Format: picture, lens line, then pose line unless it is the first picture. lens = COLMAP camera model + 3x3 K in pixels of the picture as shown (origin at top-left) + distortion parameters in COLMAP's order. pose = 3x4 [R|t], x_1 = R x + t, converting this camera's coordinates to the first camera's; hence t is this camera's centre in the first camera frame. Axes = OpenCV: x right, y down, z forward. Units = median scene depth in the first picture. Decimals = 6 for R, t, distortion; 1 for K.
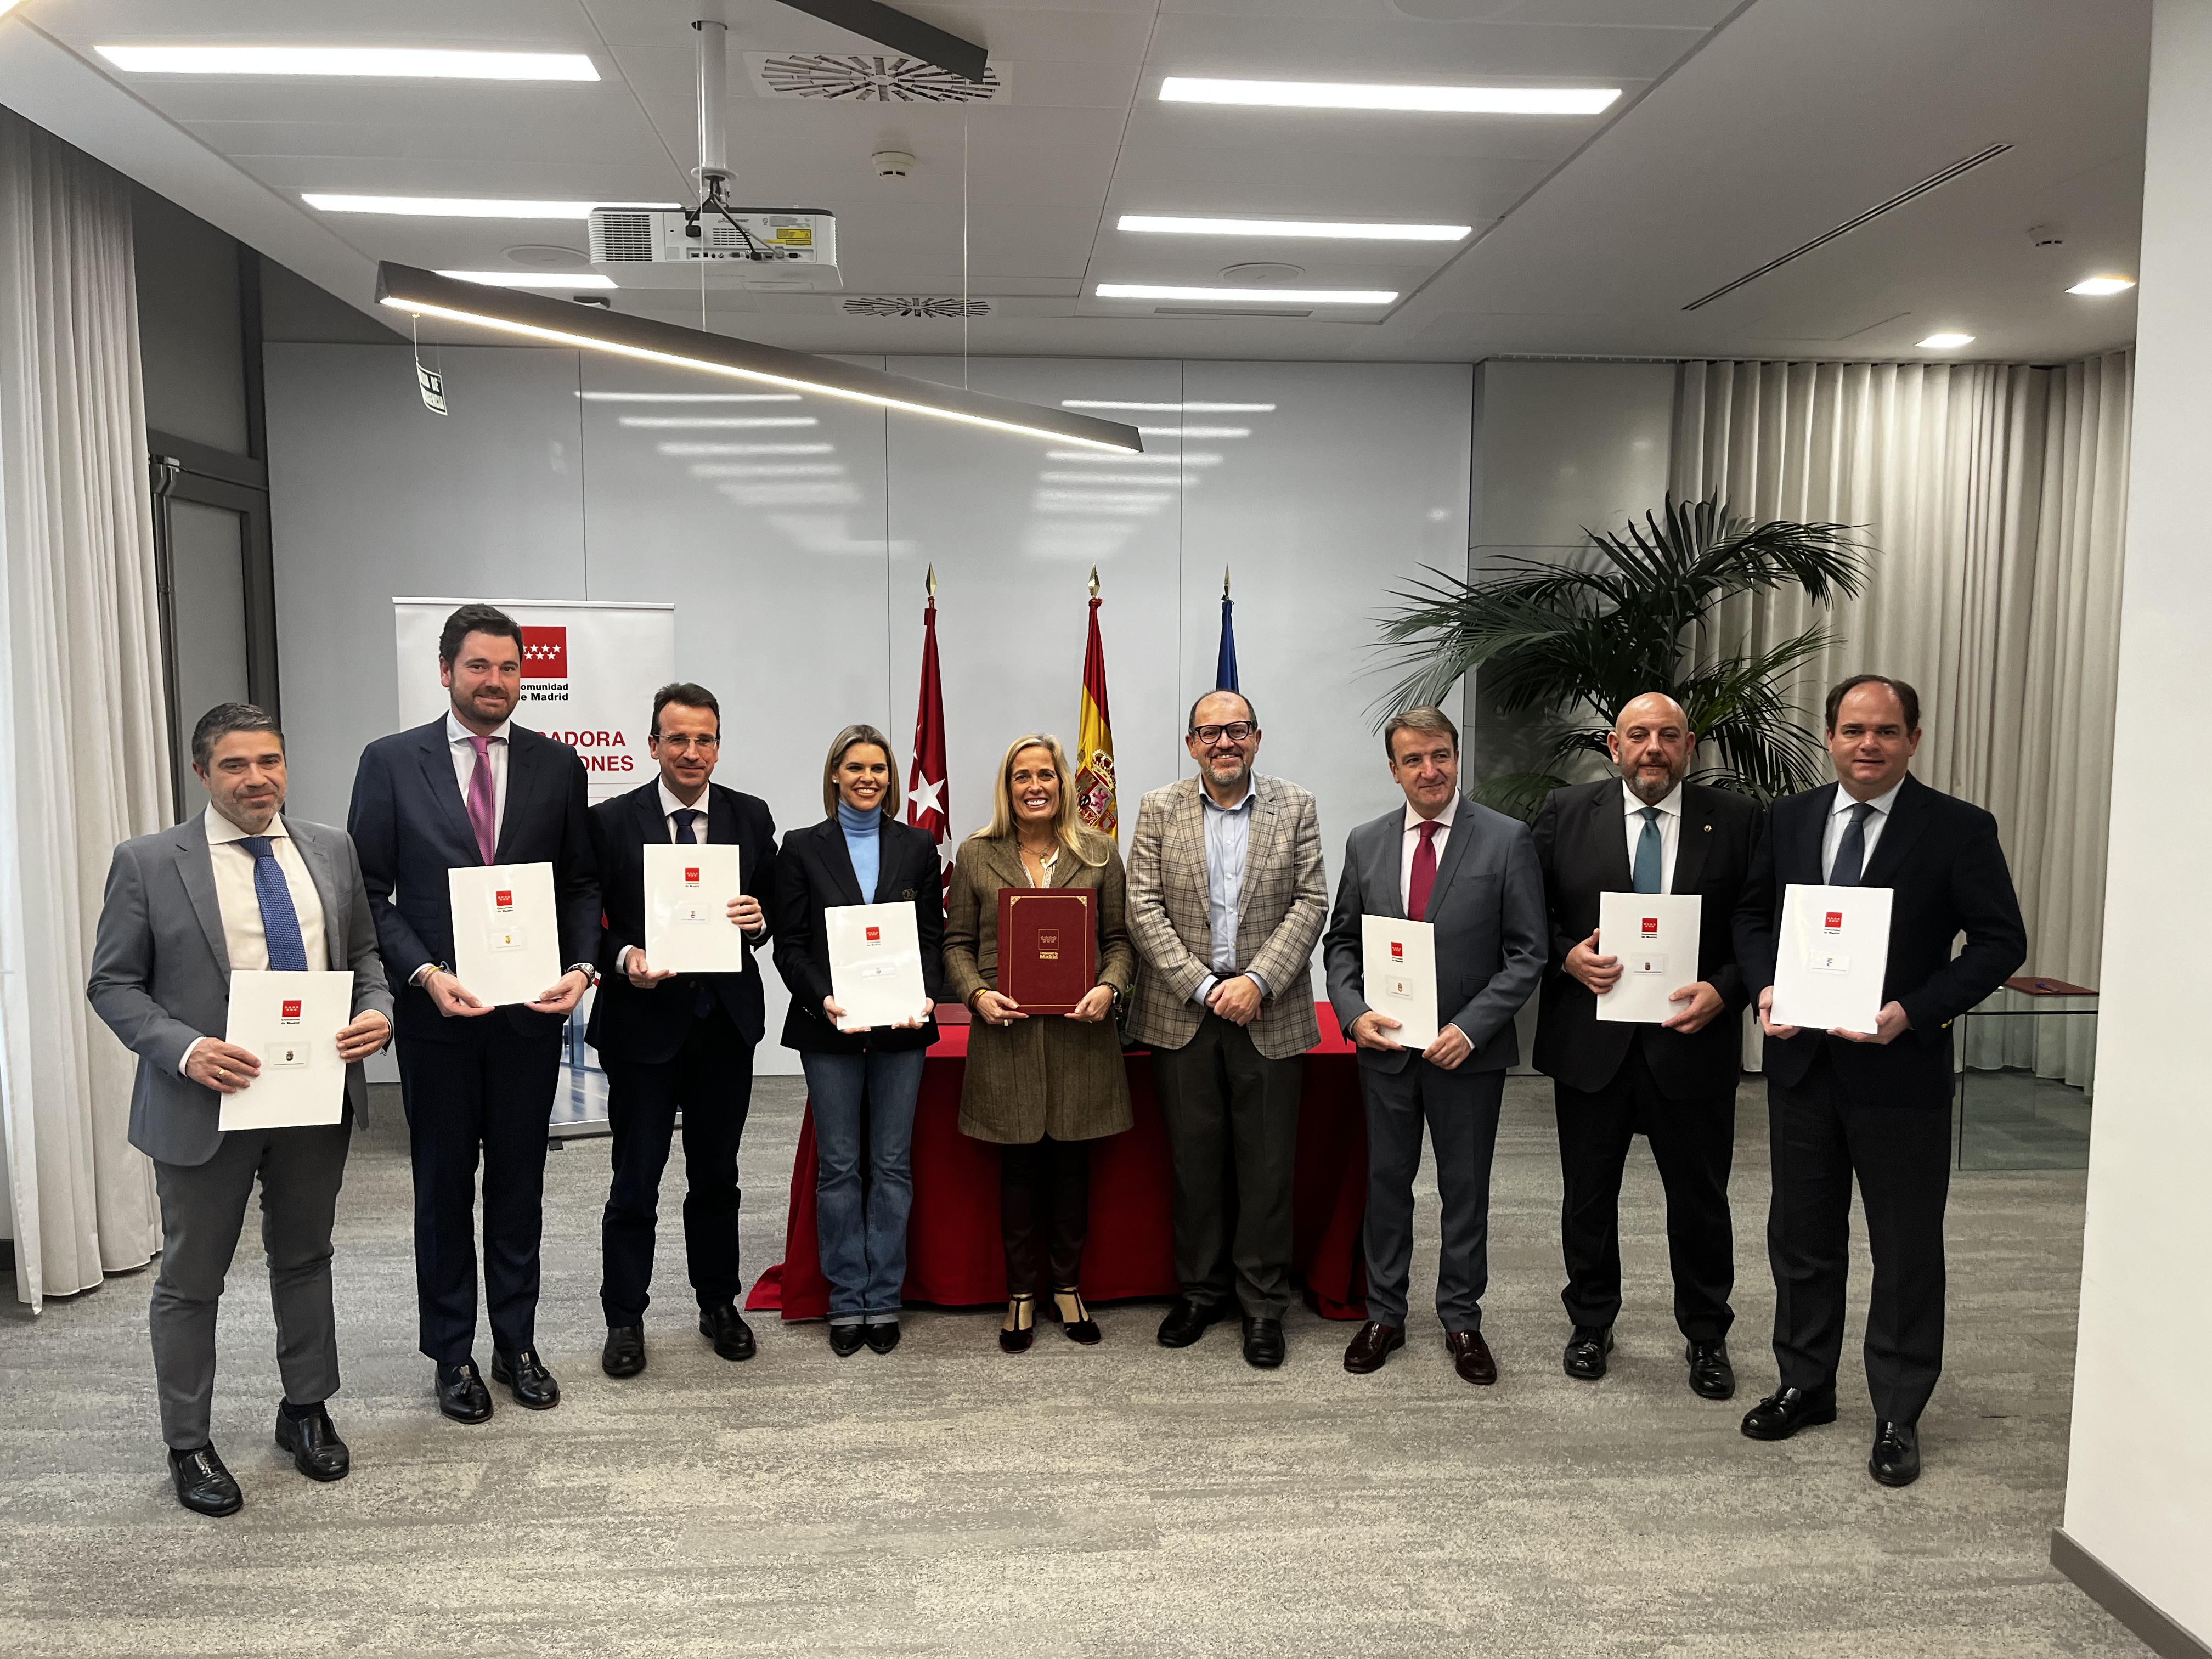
lens RADIAL K [[1691.8, 0, 1094.7], [0, 1691.8, 831.7], [0, 0, 1]] dist [0.028226, -0.025020]
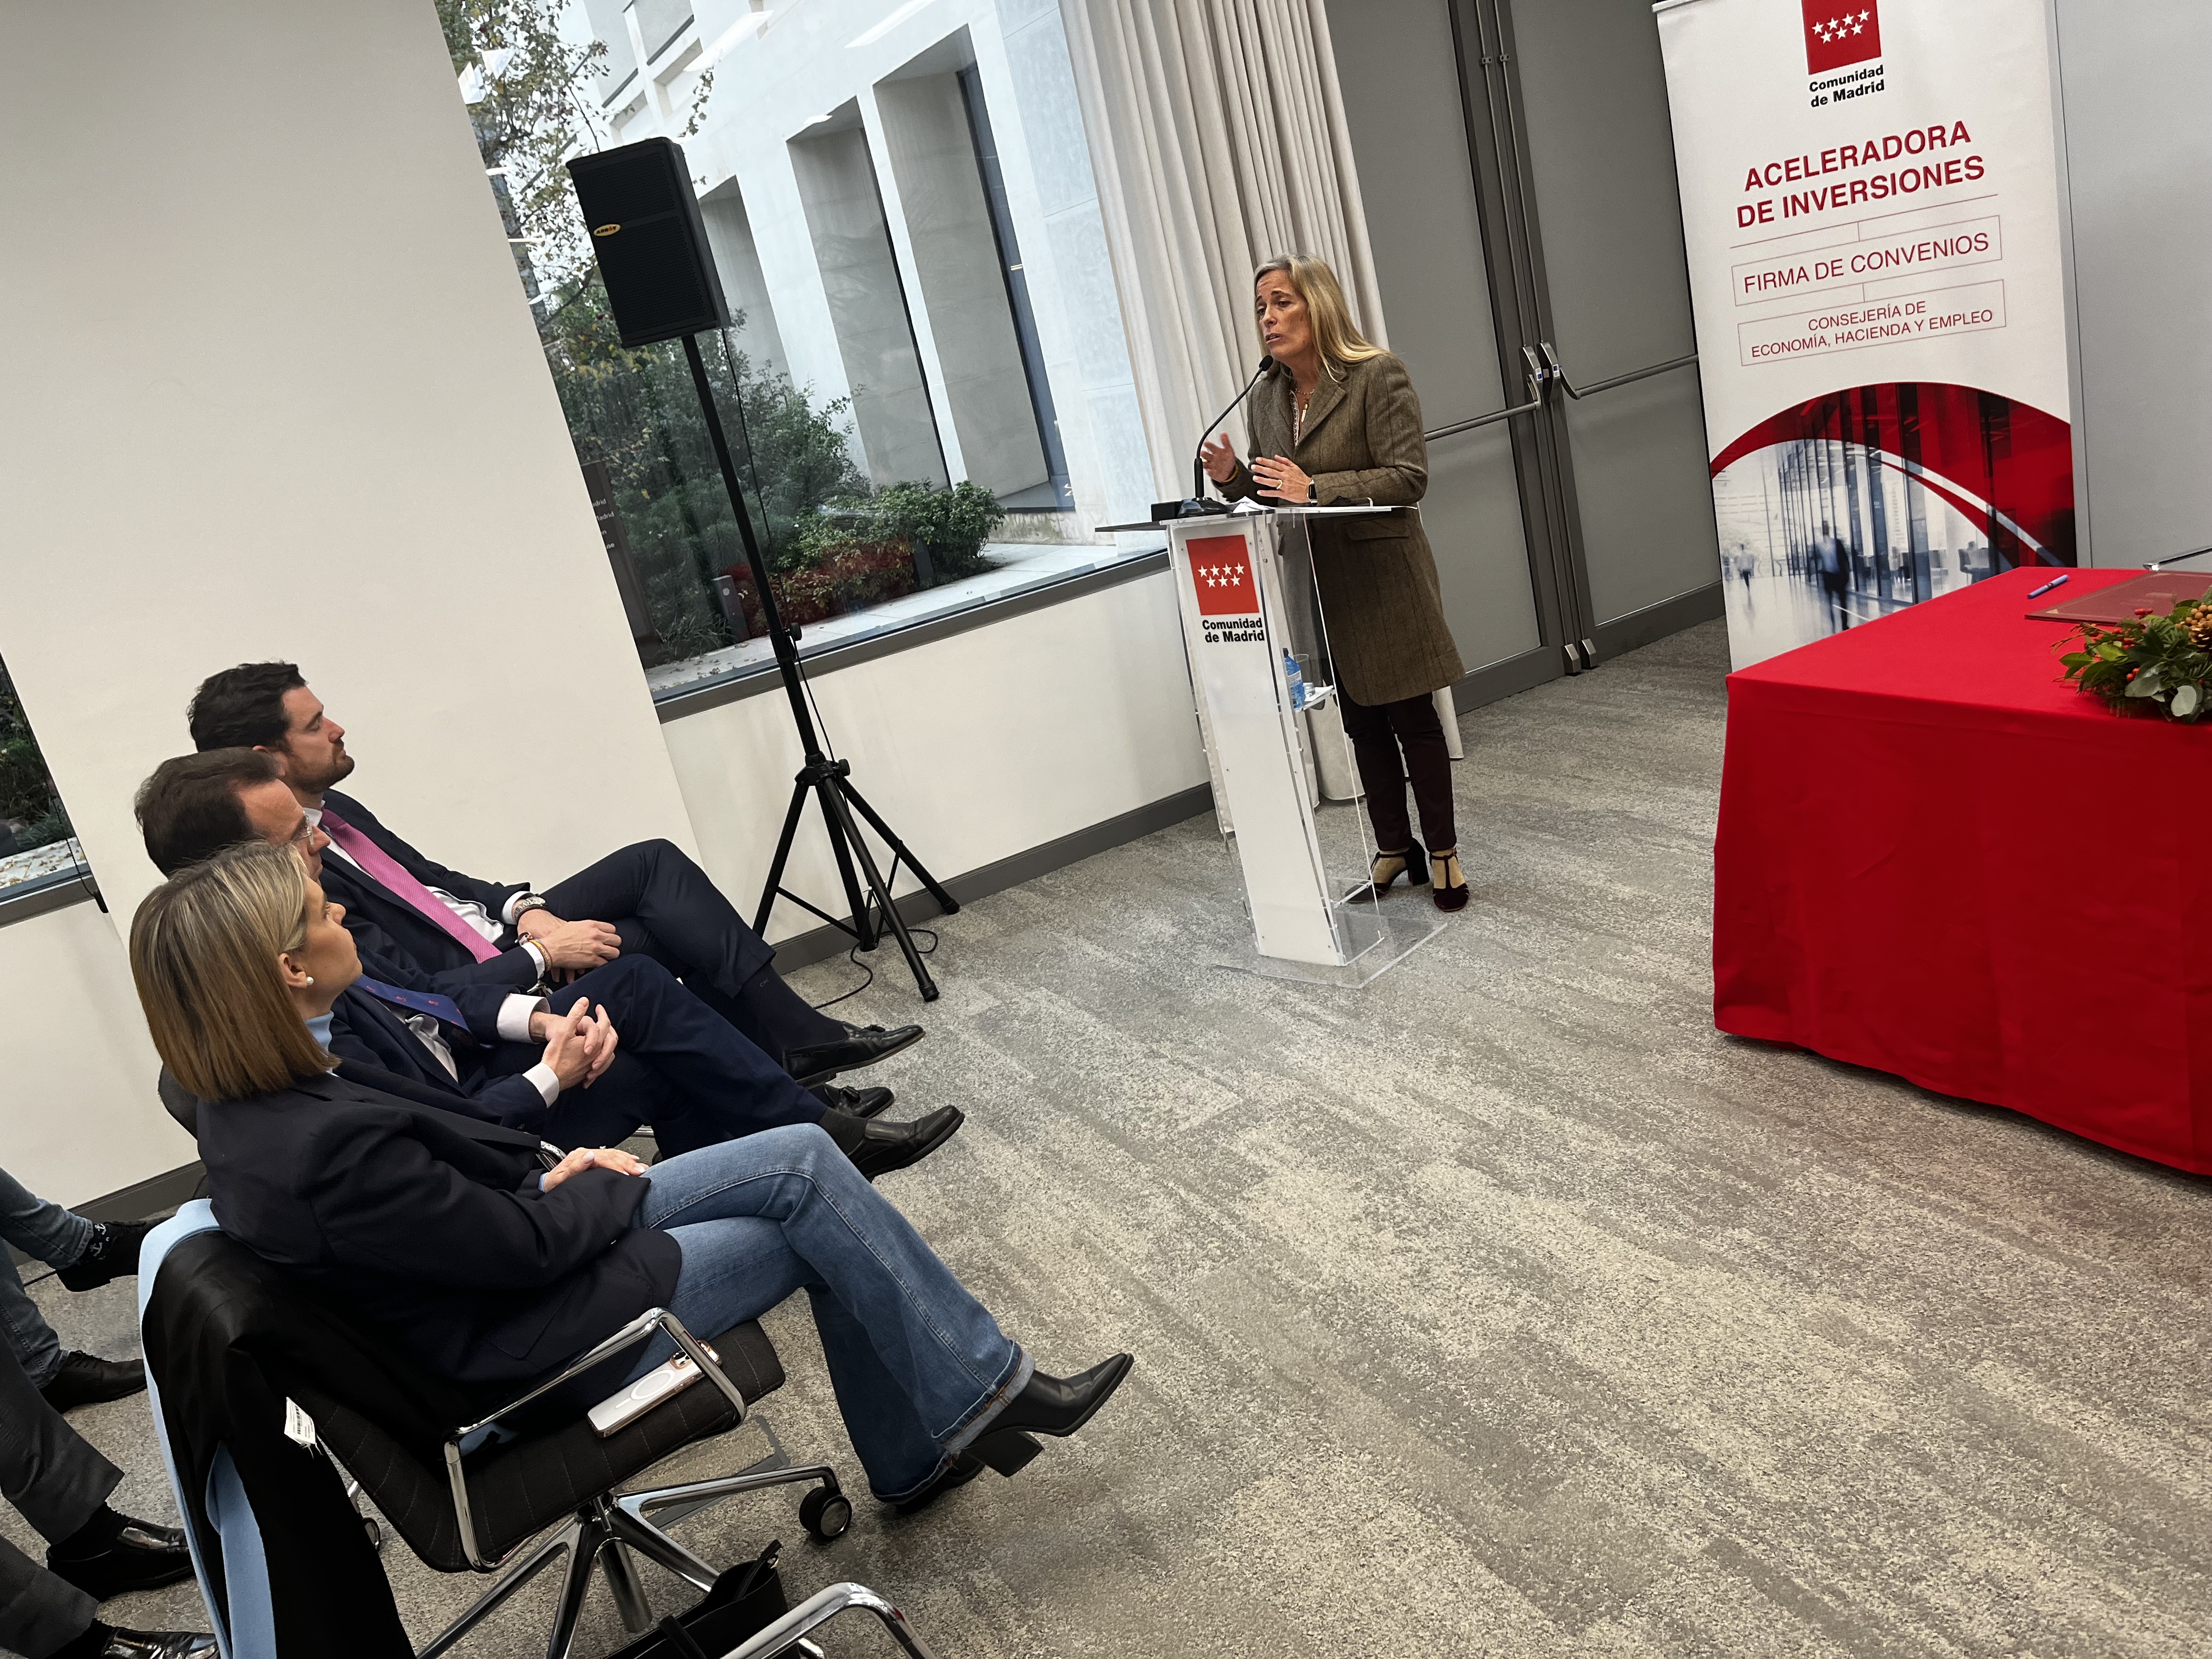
lens RADIAL K [[1691.8, 0, 1103.8], [0, 1691.8, 814.1], [0, 0, 1]] dist [0.028226, -0.025020]
pose [[0.399185, 0.171609, -0.900667, 0.248136], [0.135330, 0.960541, 0.242997, -0.004783], [0.906828, -0.218888, 0.360210, 0.391840]]
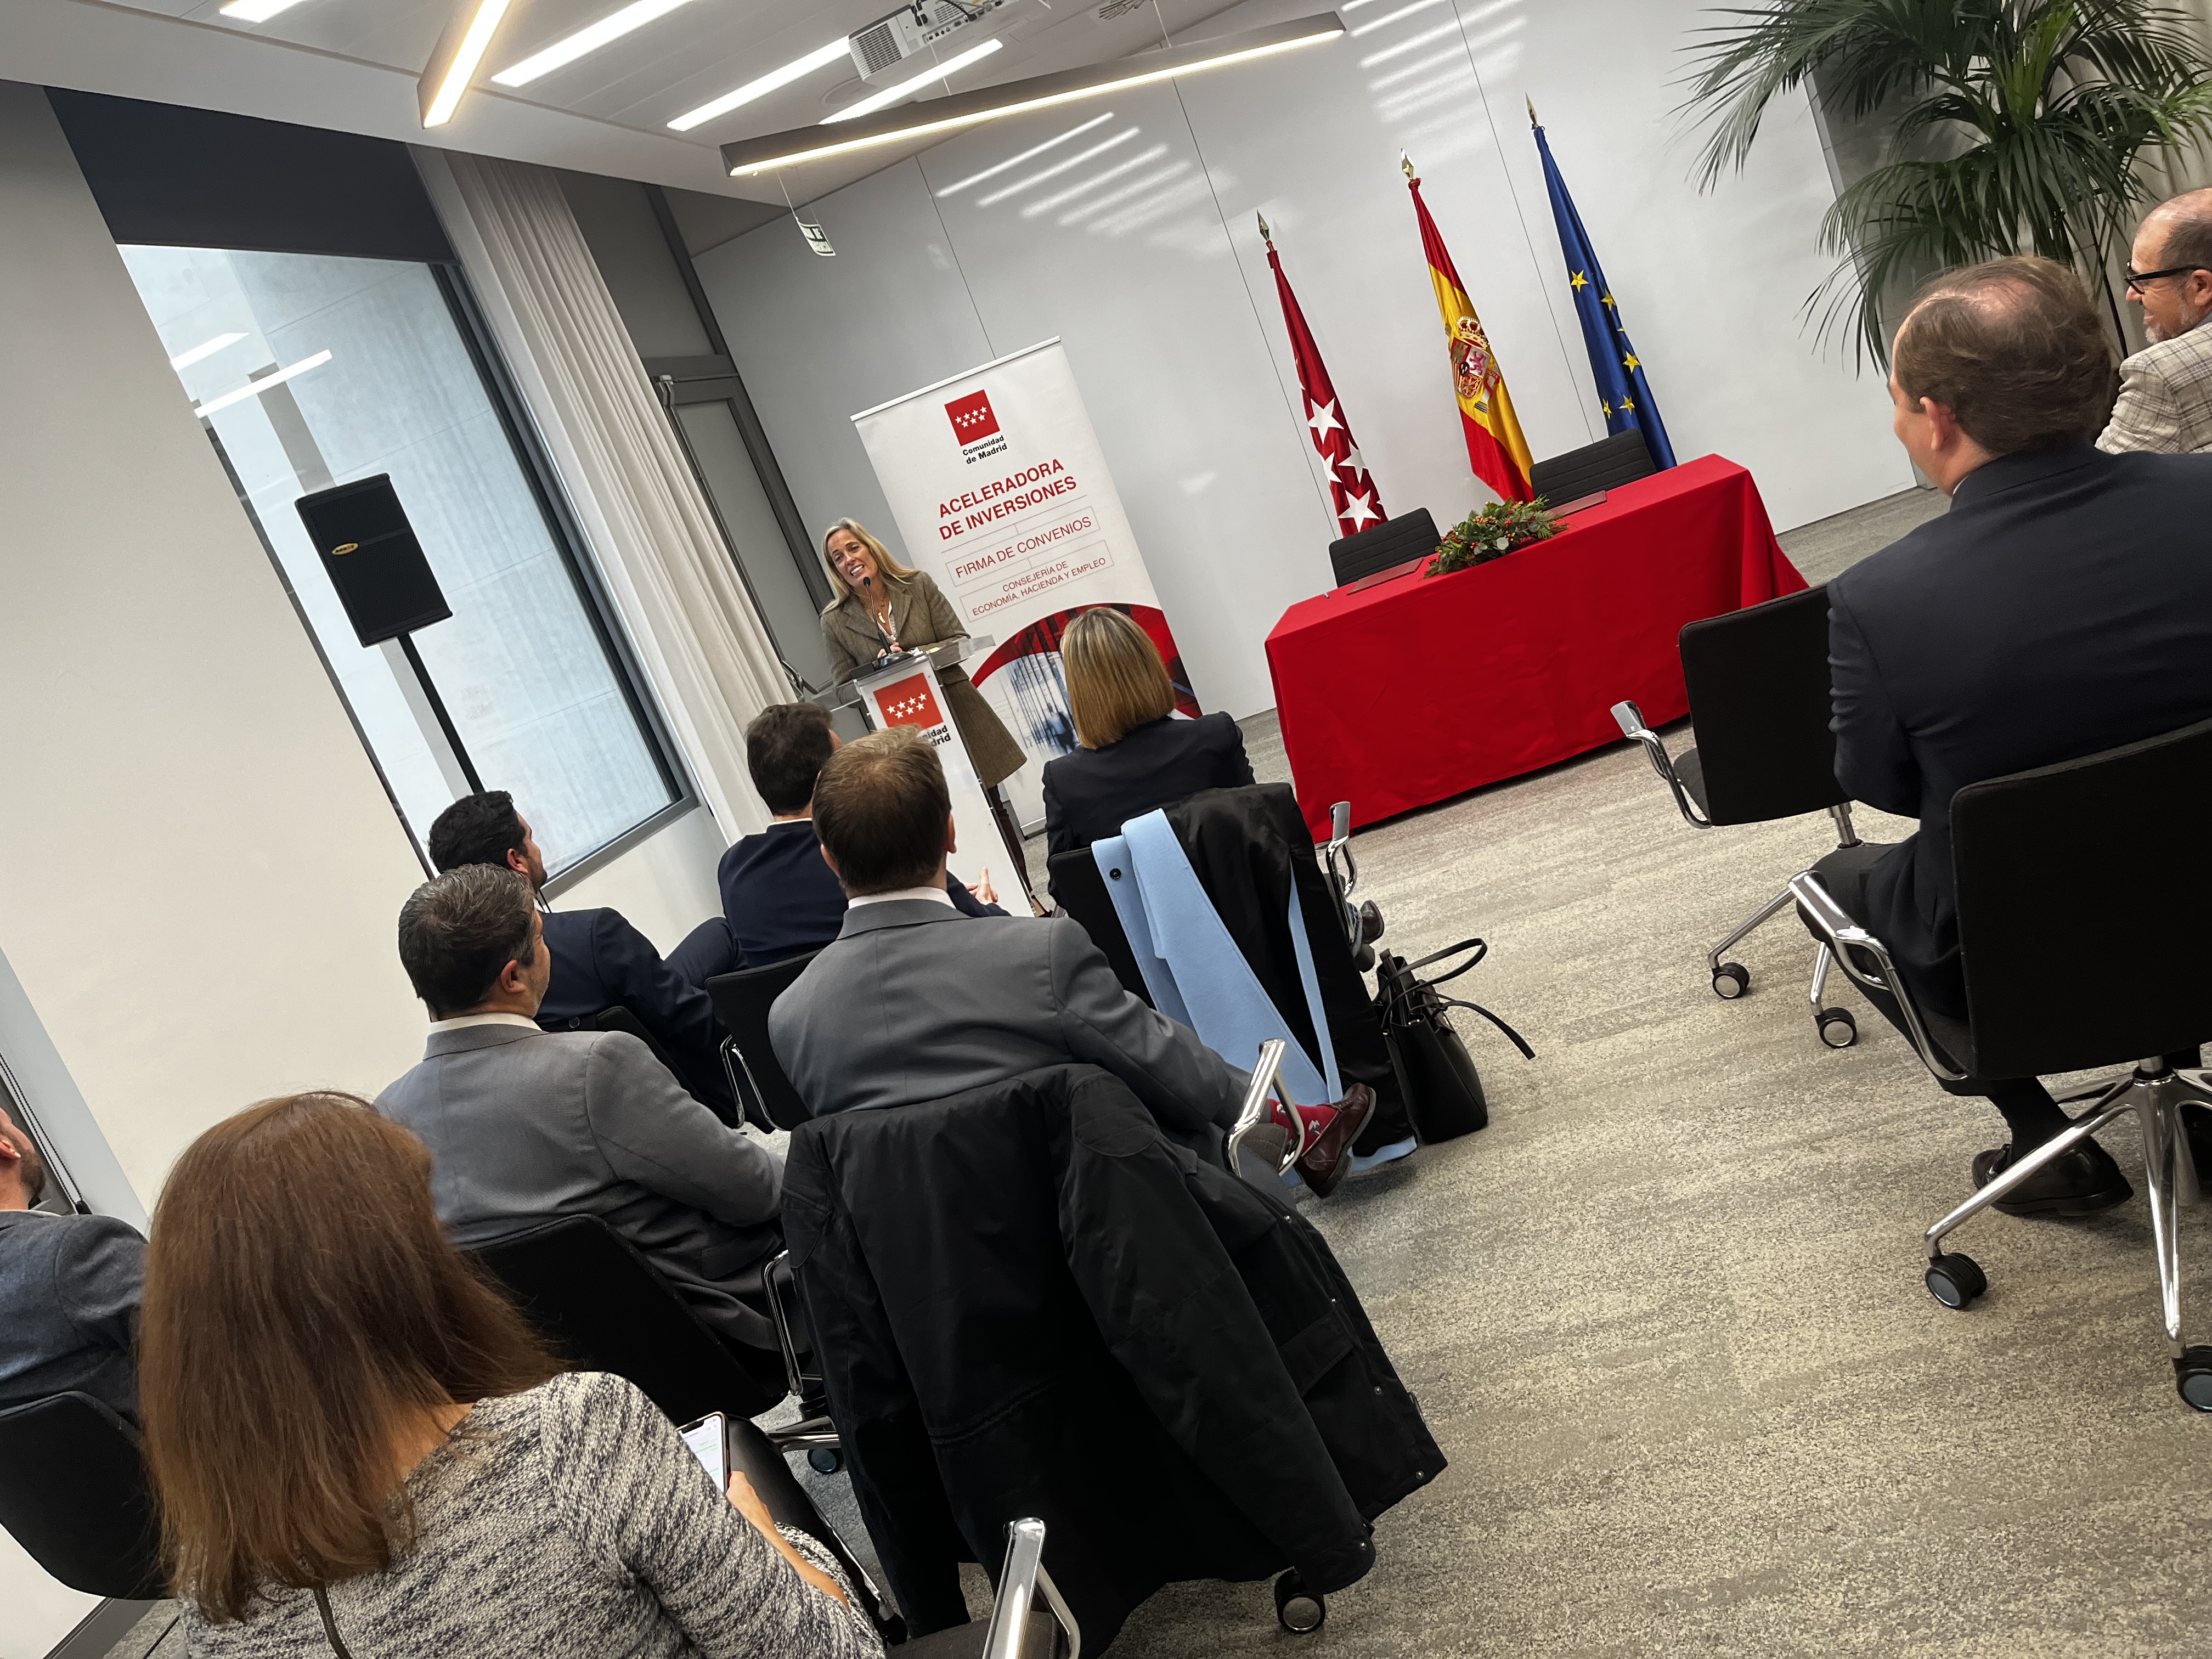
lens RADIAL K [[1691.8, 0, 1103.3], [0, 1691.8, 829.6], [0, 0, 1]] dist [0.028226, -0.025020]
pose [[0.896566, -0.284990, -0.339044, 0.077399], [0.339477, 0.933831, 0.112761, 0.061315], [0.284475, -0.216195, 0.933988, -0.150151]]
